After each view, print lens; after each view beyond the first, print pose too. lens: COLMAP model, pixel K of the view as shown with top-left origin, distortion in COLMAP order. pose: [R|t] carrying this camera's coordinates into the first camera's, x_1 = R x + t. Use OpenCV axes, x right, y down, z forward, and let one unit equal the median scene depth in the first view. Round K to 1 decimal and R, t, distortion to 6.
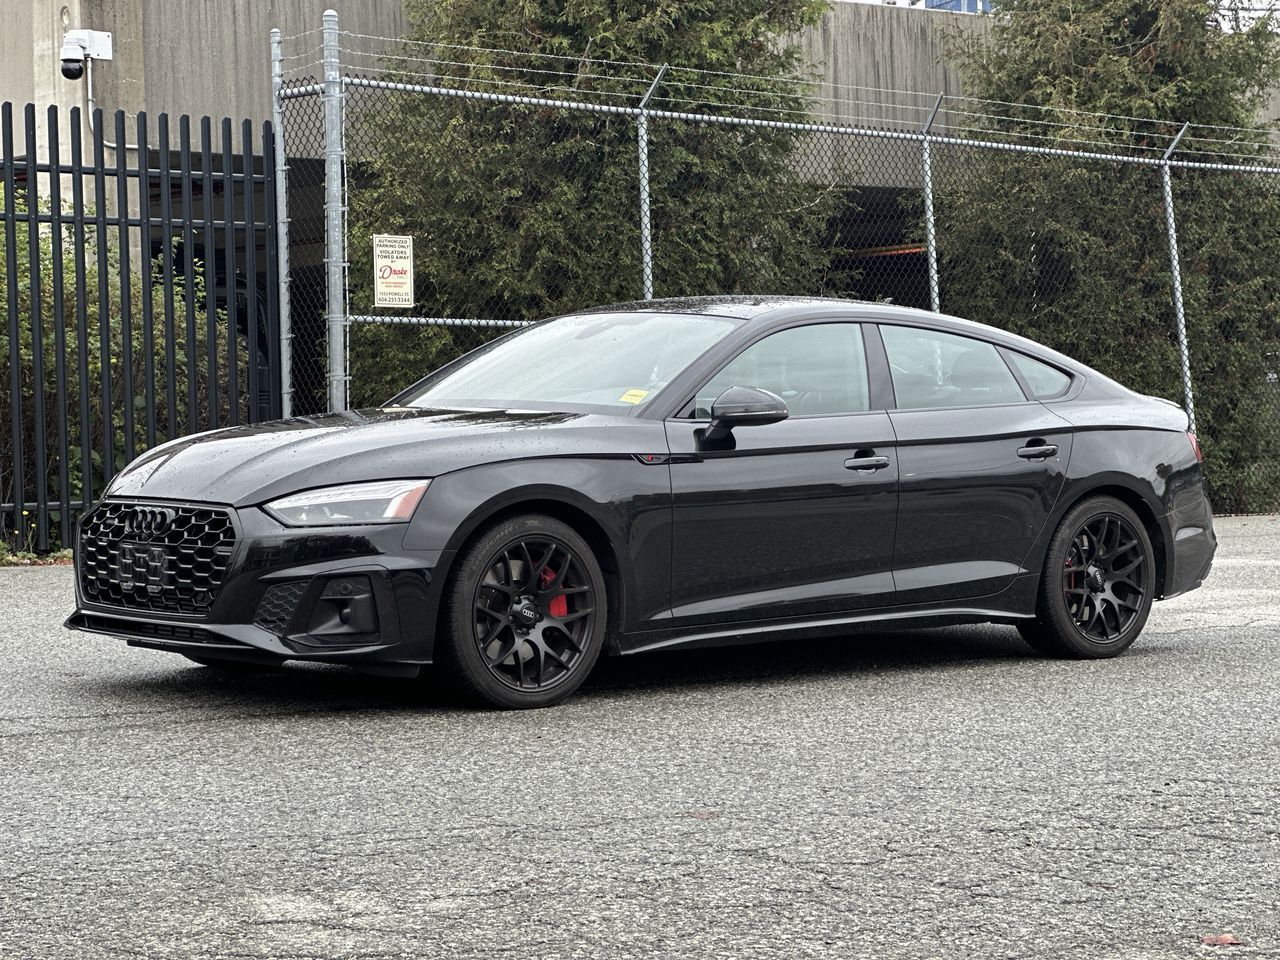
lens RADIAL K [[2876.2, 0, 640.0], [0, 2876.2, 480.0], [0, 0, 1]] dist [0.035716, 2.645247]
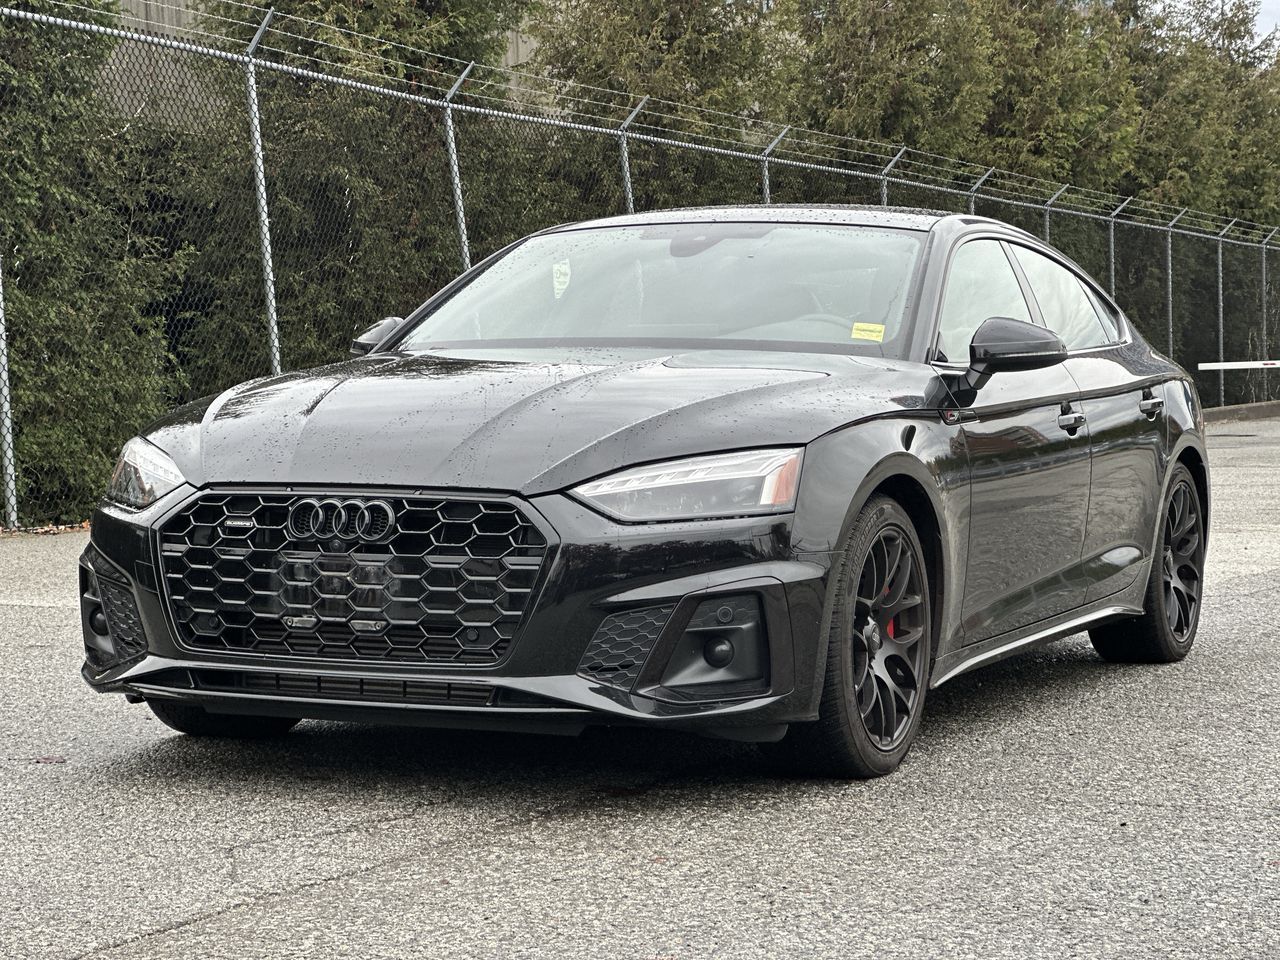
lens RADIAL K [[2876.2, 0, 640.0], [0, 2876.2, 480.0], [0, 0, 1]] dist [0.035716, 2.645247]
pose [[0.910257, -0.020698, 0.413525, -0.318504], [0.017643, 0.999782, 0.011207, -0.000717], [-0.413667, -0.002905, 0.910424, 0.329032]]
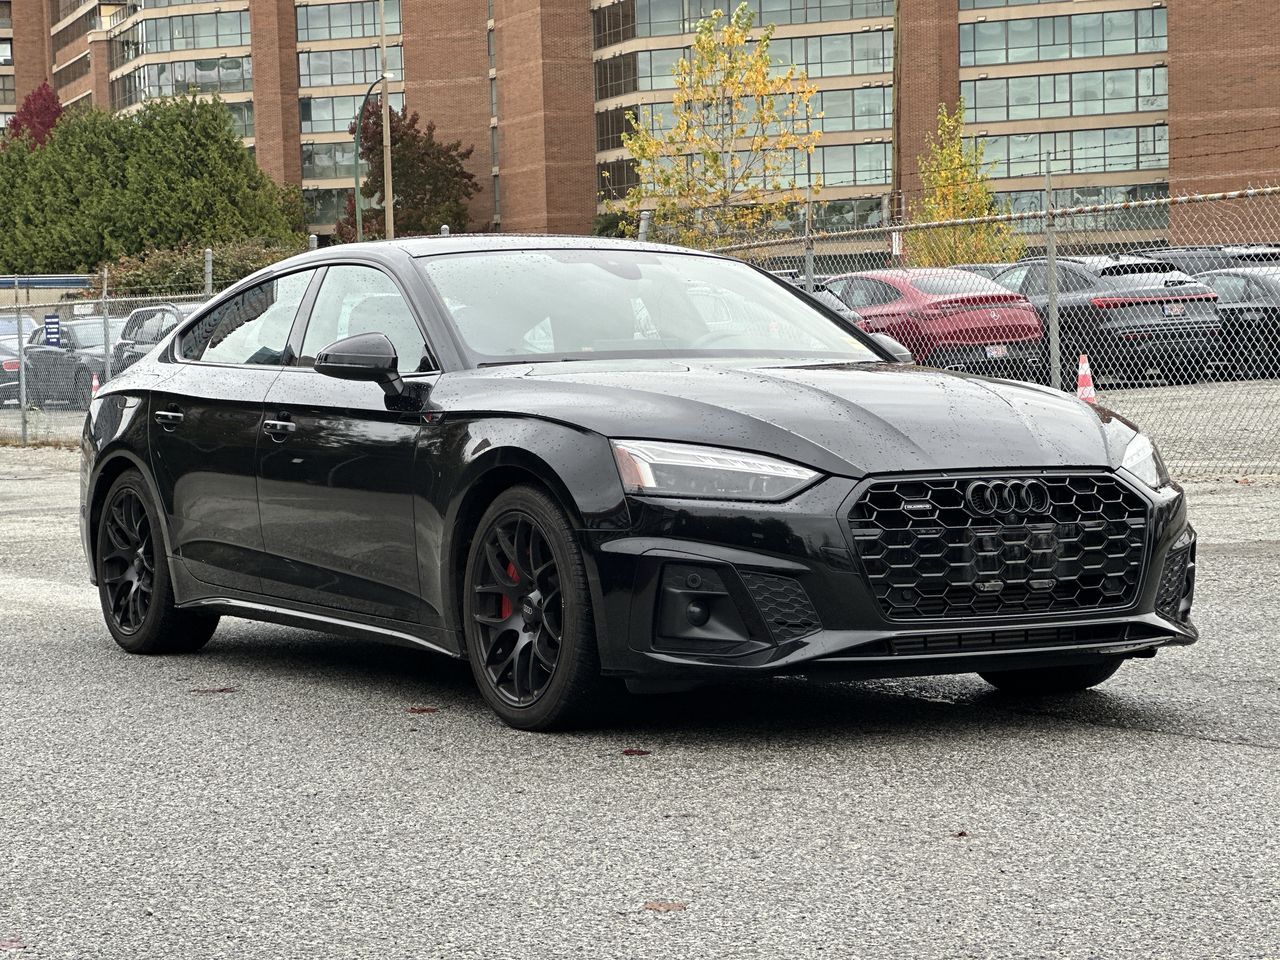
lens RADIAL K [[2889.3, 0, 640.0], [0, 2889.3, 480.0], [0, 0, 1]] dist [0.258998, 0.051533]
pose [[0.191935, -0.040333, 0.980579, -0.797668], [0.052481, 0.998147, 0.030783, -0.016281], [-0.980003, 0.045554, 0.193696, 0.803935]]
